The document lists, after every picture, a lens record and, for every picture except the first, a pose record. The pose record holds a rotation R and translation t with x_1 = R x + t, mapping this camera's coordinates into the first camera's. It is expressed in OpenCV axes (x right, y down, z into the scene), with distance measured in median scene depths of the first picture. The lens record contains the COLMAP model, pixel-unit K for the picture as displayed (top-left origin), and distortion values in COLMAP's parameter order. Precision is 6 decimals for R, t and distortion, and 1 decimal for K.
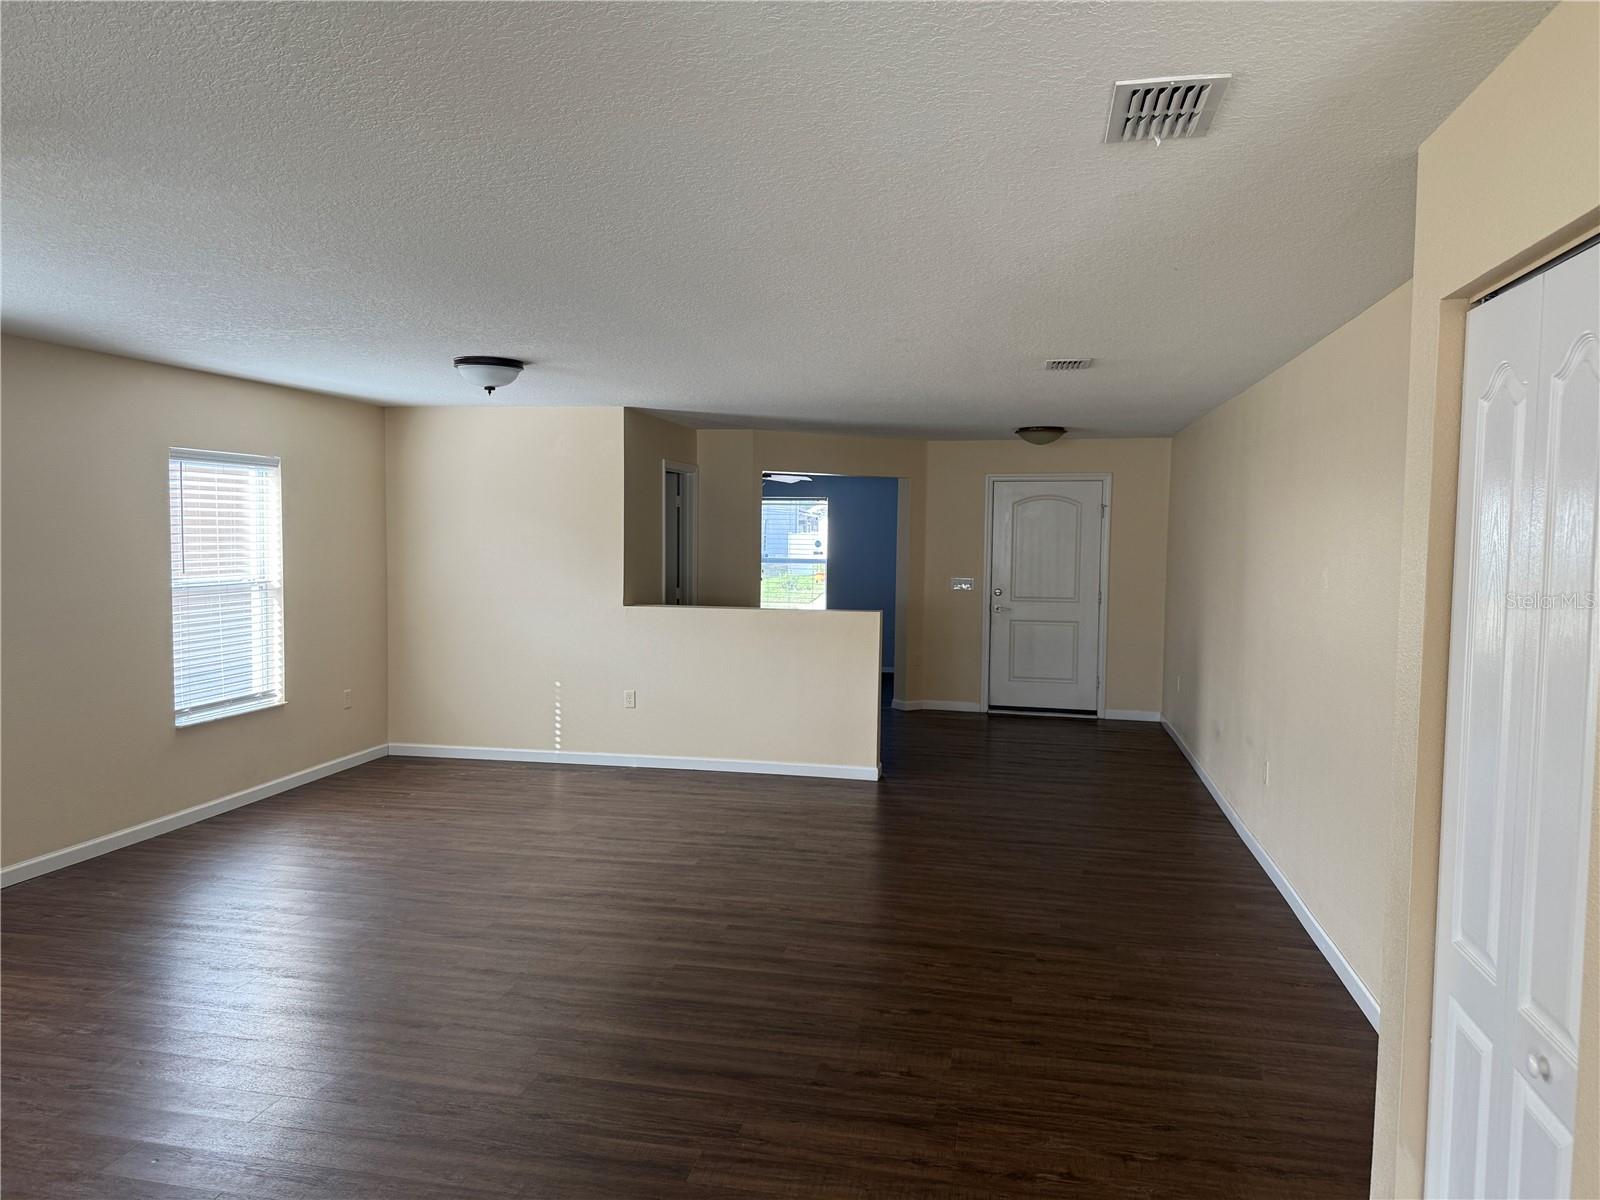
lens RADIAL K [[1130.6, 0, 800.0], [0, 1130.6, 600.0], [0, 0, 1]] dist [-0.002164, -0.000279]
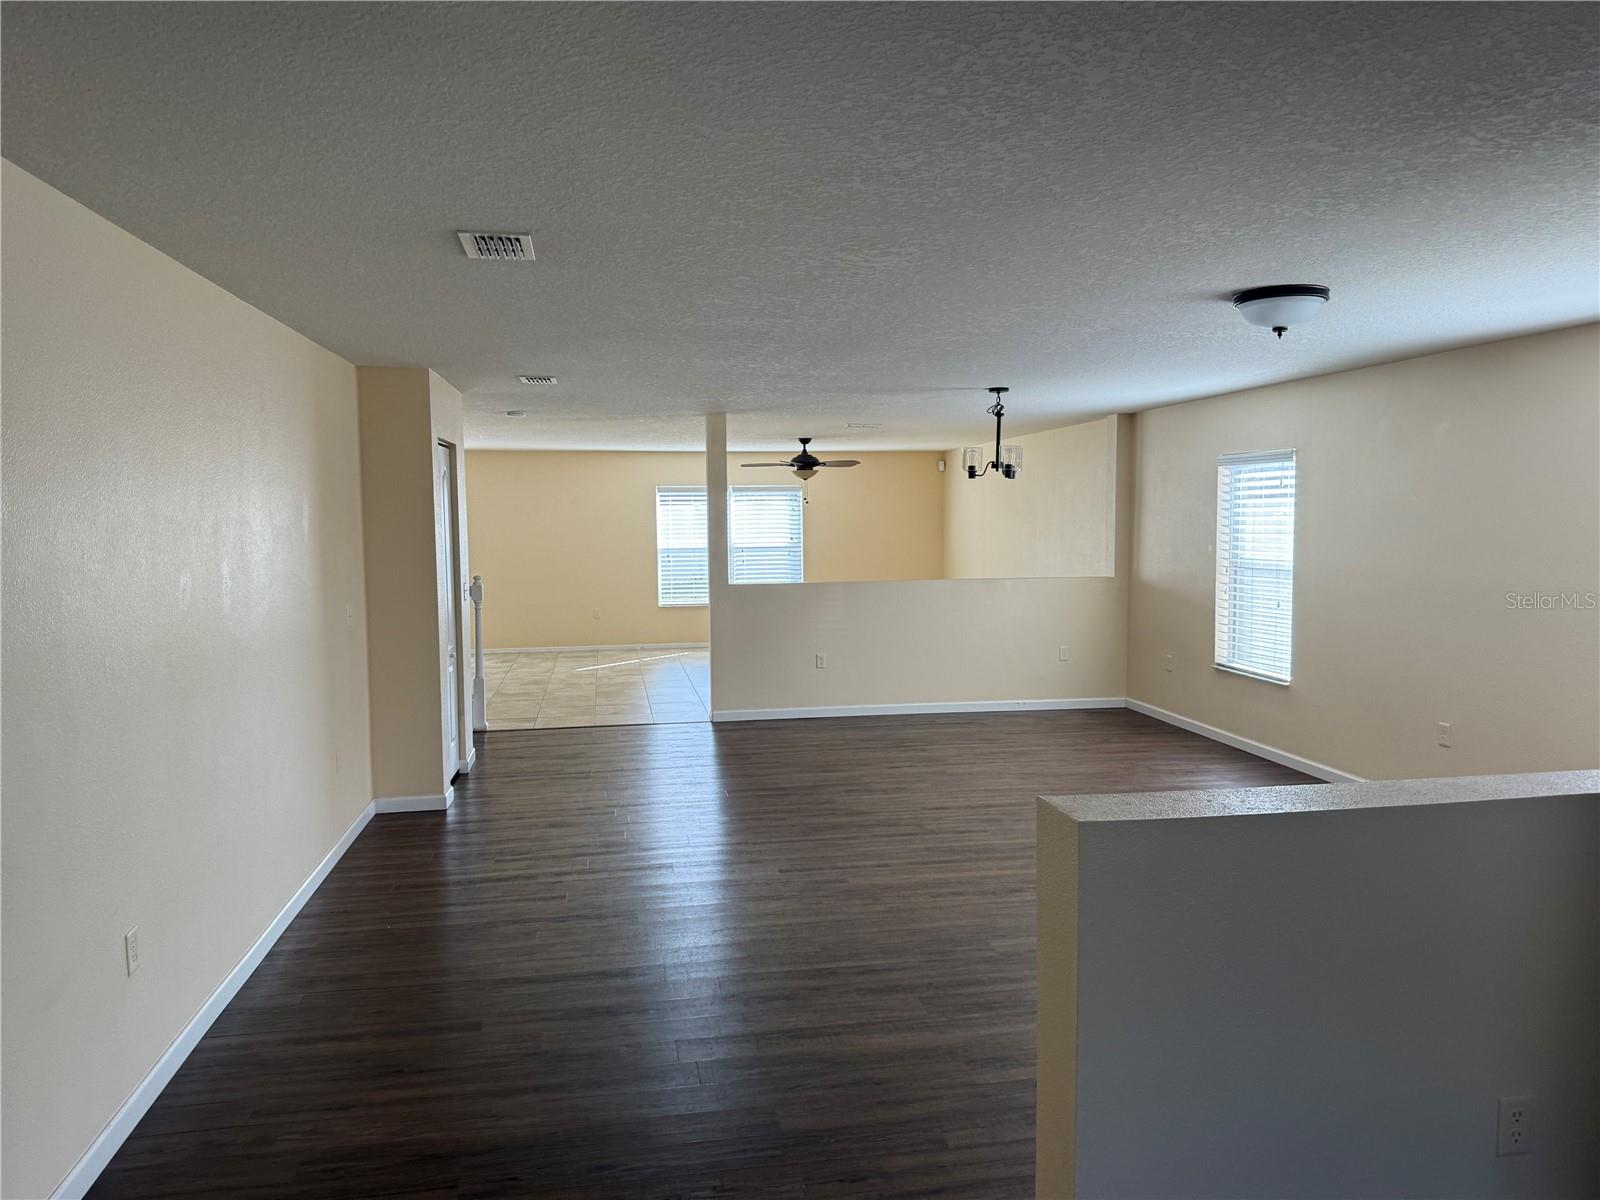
lens RADIAL K [[1130.6, 0, 800.0], [0, 1130.6, 600.0], [0, 0, 1]] dist [-0.002164, -0.000279]
pose [[-0.934912, 0.024059, -0.354063, 0.340492], [-0.022190, 0.991784, 0.125984, -0.111614], [0.354185, 0.125641, -0.926697, 1.856848]]
